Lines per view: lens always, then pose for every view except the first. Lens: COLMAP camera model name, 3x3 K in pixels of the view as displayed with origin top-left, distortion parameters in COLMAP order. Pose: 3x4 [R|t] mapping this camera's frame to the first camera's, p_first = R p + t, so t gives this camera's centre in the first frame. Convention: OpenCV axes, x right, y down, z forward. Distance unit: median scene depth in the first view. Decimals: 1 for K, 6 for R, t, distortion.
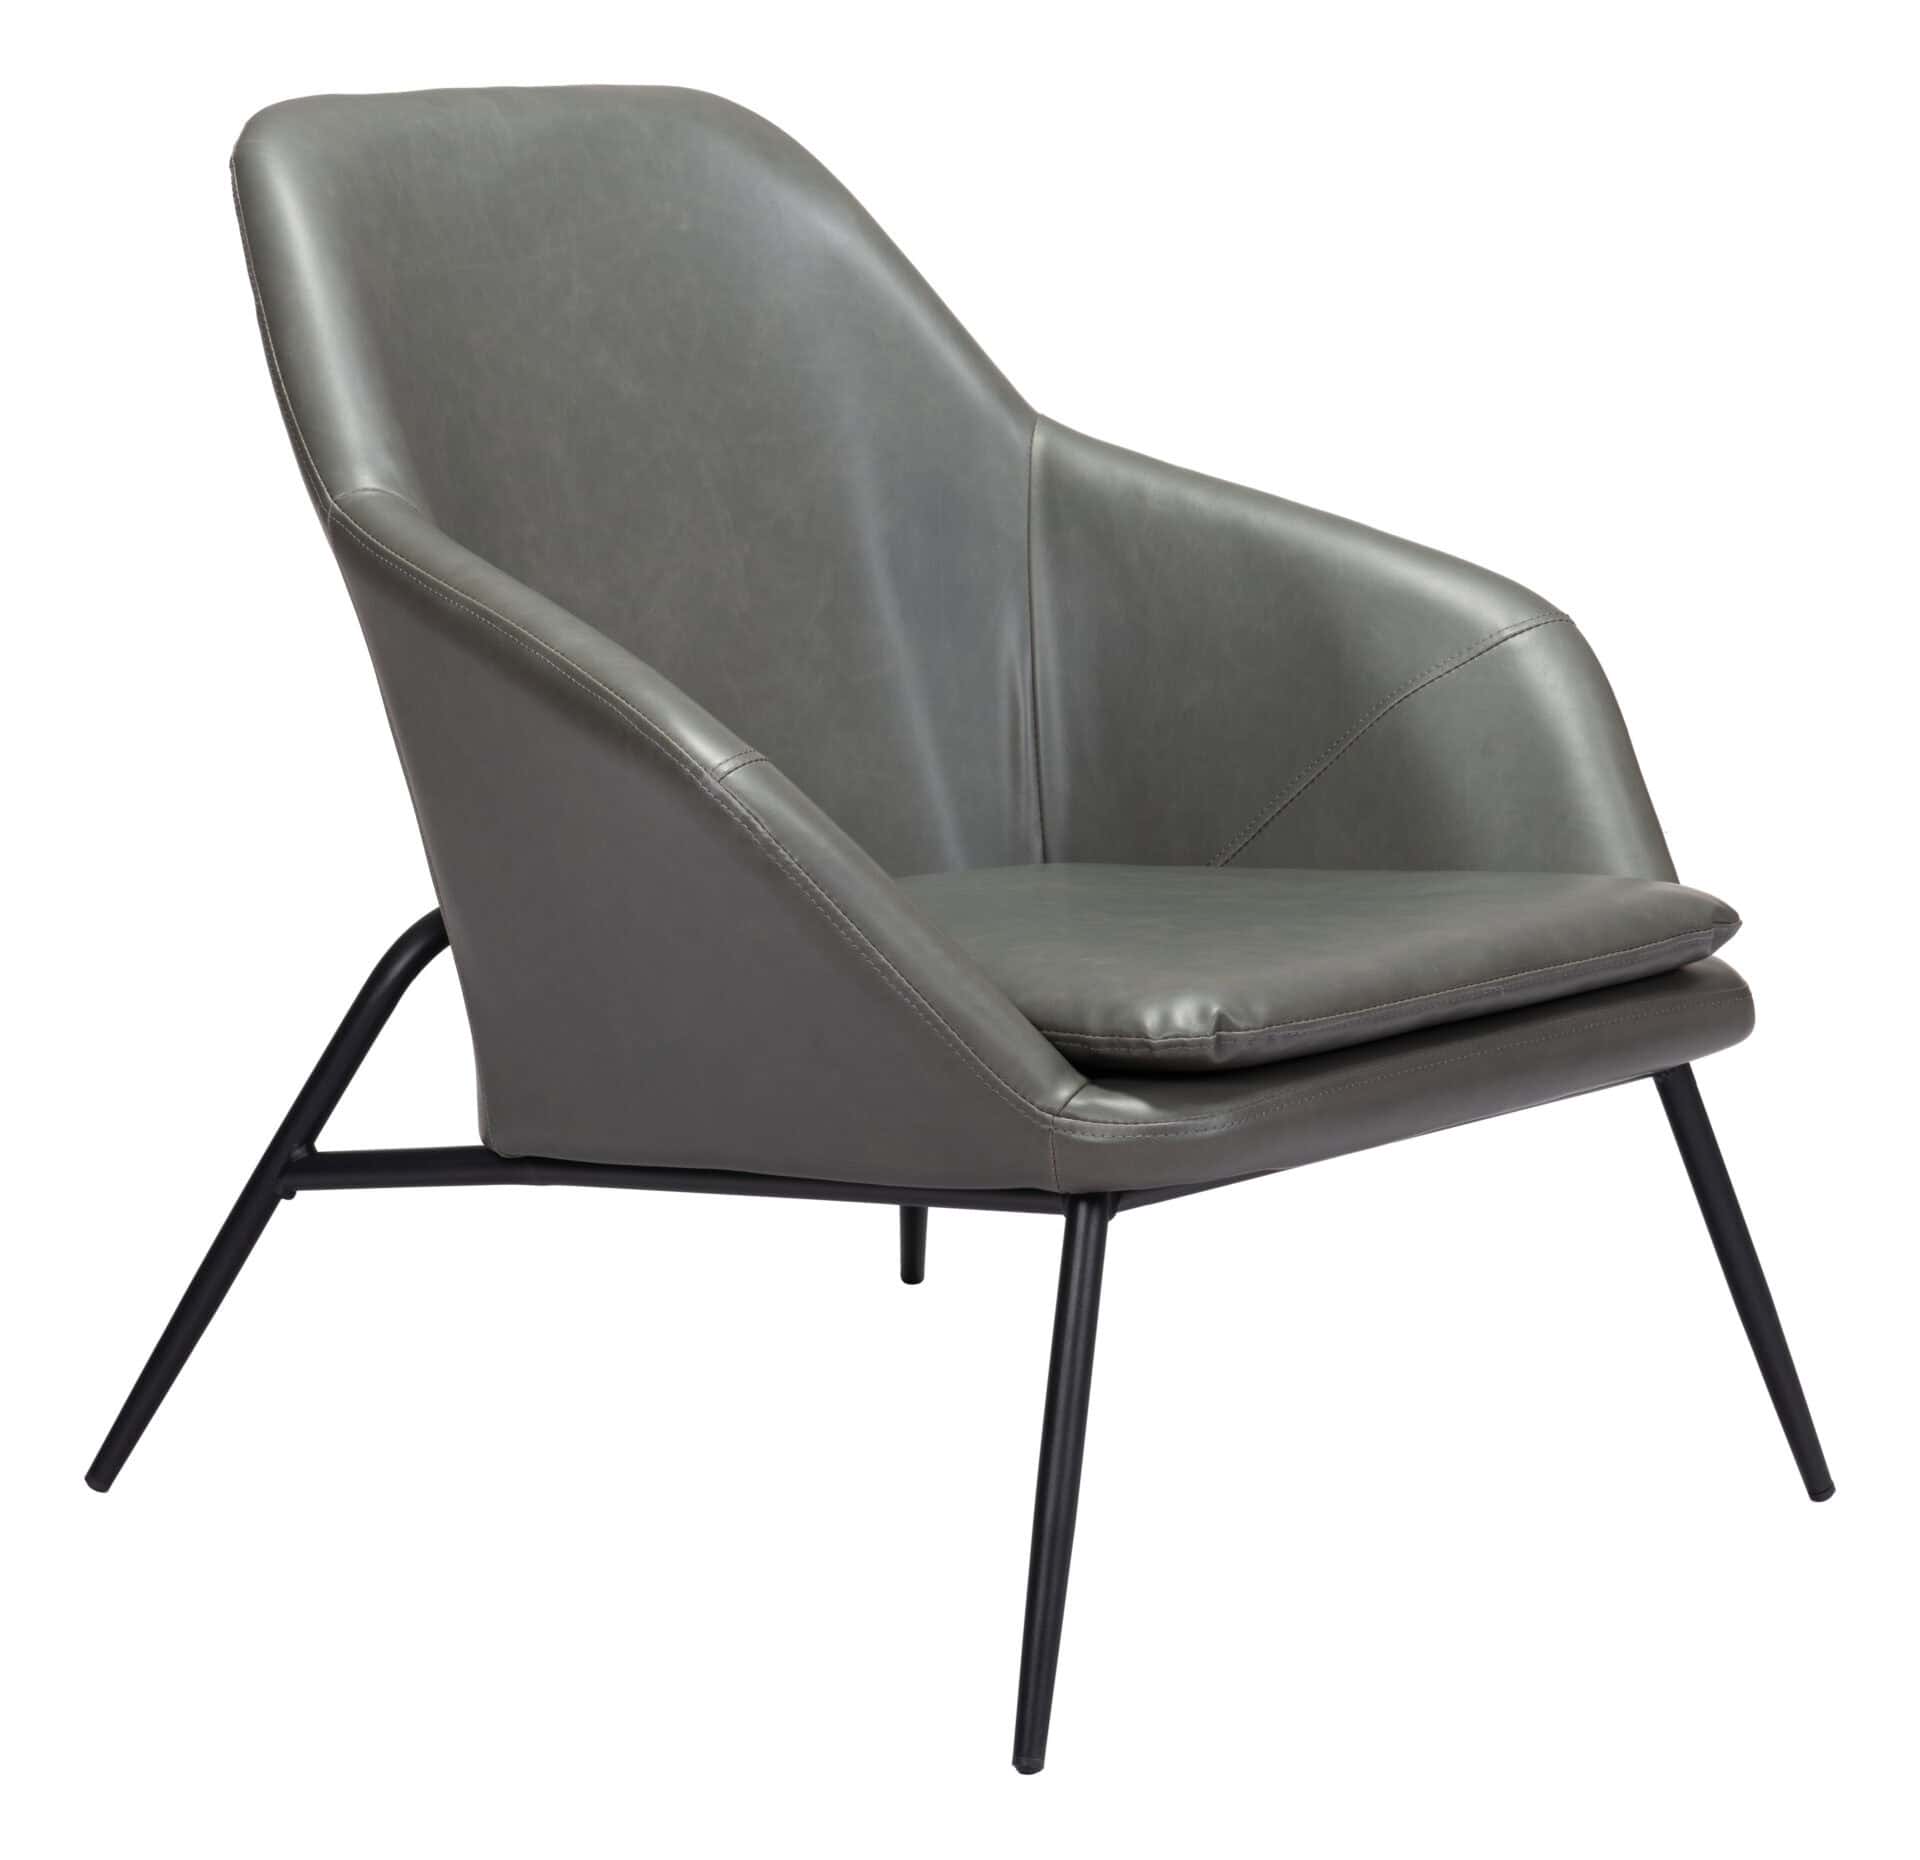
lens RADIAL K [[4736.0, 0, 960.0], [0, 4736.0, 930.0], [0, 0, 1]] dist [0.007563, 0.353247]
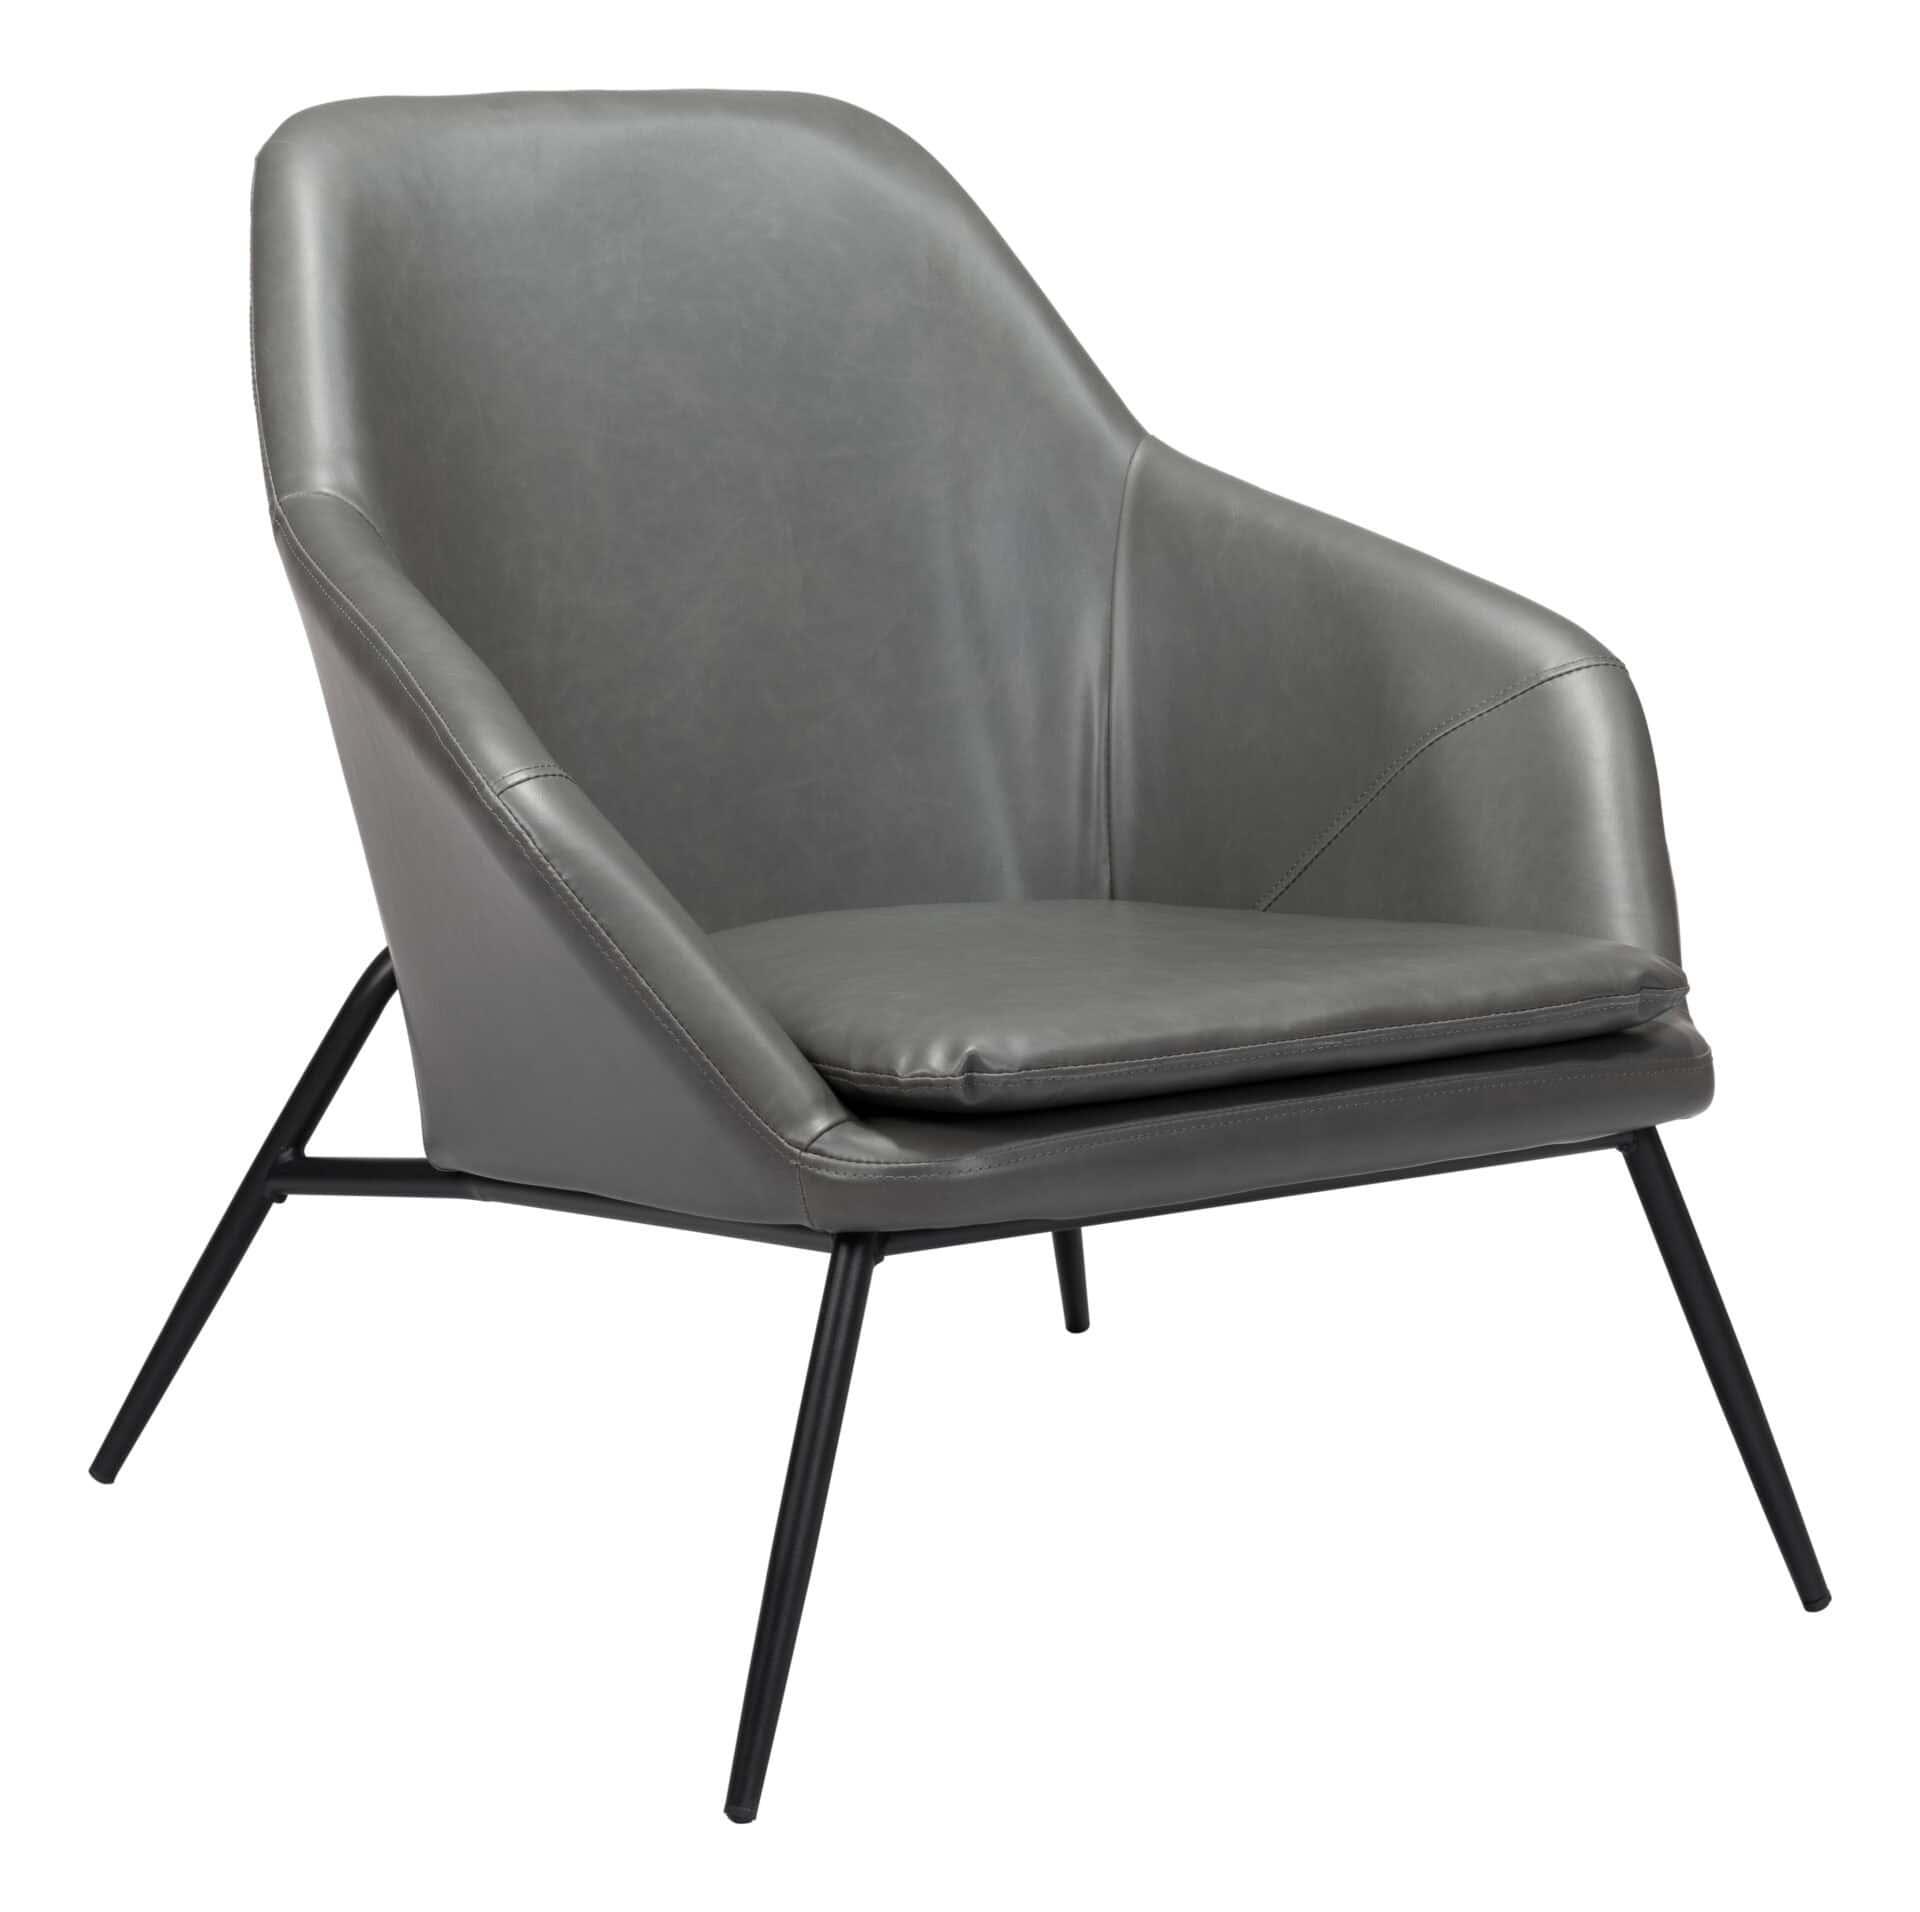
lens RADIAL K [[4950.3, 0, 960.0], [0, 4950.3, 956.0], [0, 0, 1]] dist [0.062209, -0.150179]
pose [[0.982135, 0.044419, -0.182862, 0.215271], [-0.044891, 0.998991, 0.001560, -0.003517], [0.182746, 0.006677, 0.983137, 0.003037]]
